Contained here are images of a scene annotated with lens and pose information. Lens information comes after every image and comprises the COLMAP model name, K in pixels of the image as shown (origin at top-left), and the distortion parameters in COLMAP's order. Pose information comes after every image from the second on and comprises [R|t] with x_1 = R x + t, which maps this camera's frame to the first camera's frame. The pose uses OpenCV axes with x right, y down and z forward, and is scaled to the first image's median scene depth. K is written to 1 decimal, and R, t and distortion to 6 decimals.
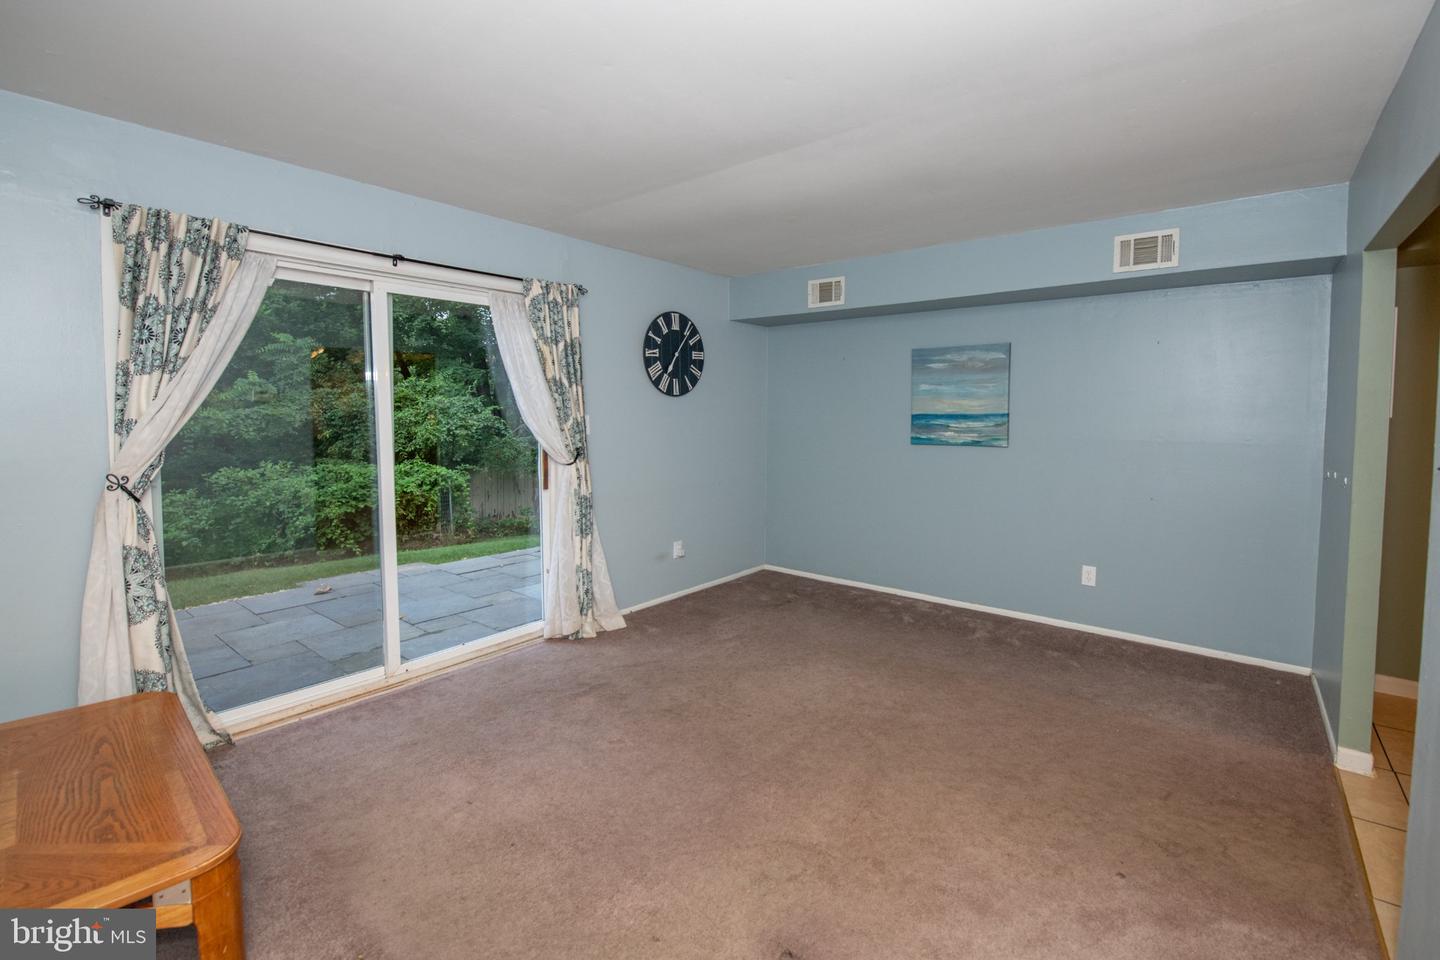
lens RADIAL K [[617.9, 0, 780.9], [0, 617.9, 441.3], [0, 0, 1]] dist [-0.009183, -0.002824]
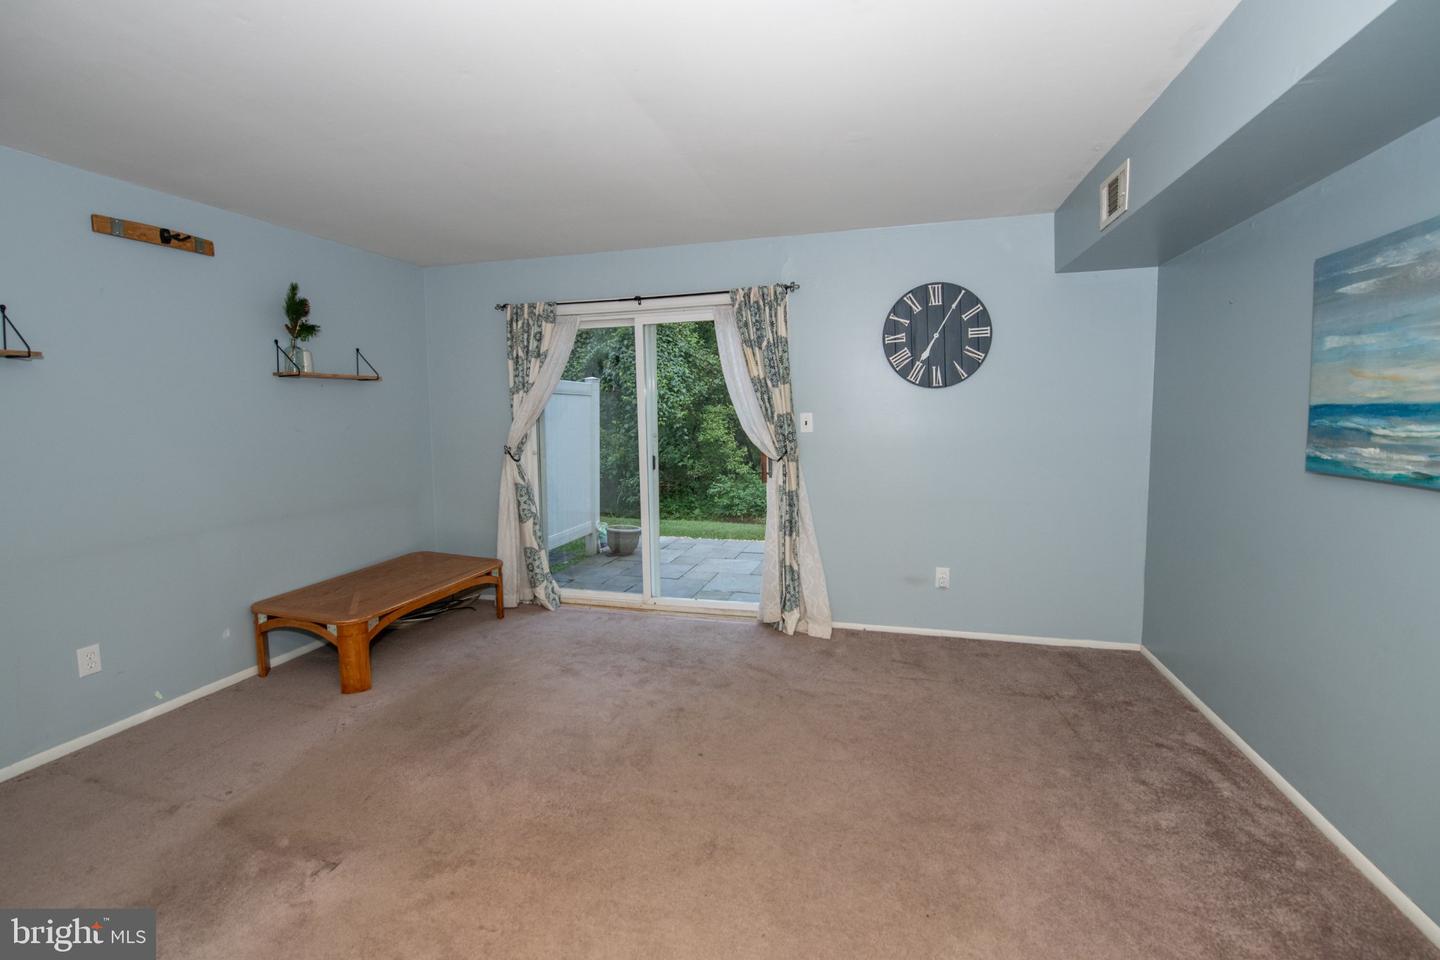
lens RADIAL K [[617.9, 0, 730.3], [0, 617.9, 454.9], [0, 0, 1]] dist [-0.009183, -0.002824]
pose [[0.366590, 0.057570, -0.928600, 0.572181], [-0.028435, 0.998311, 0.050667, -0.022113], [0.929948, 0.007830, 0.367608, 0.536136]]
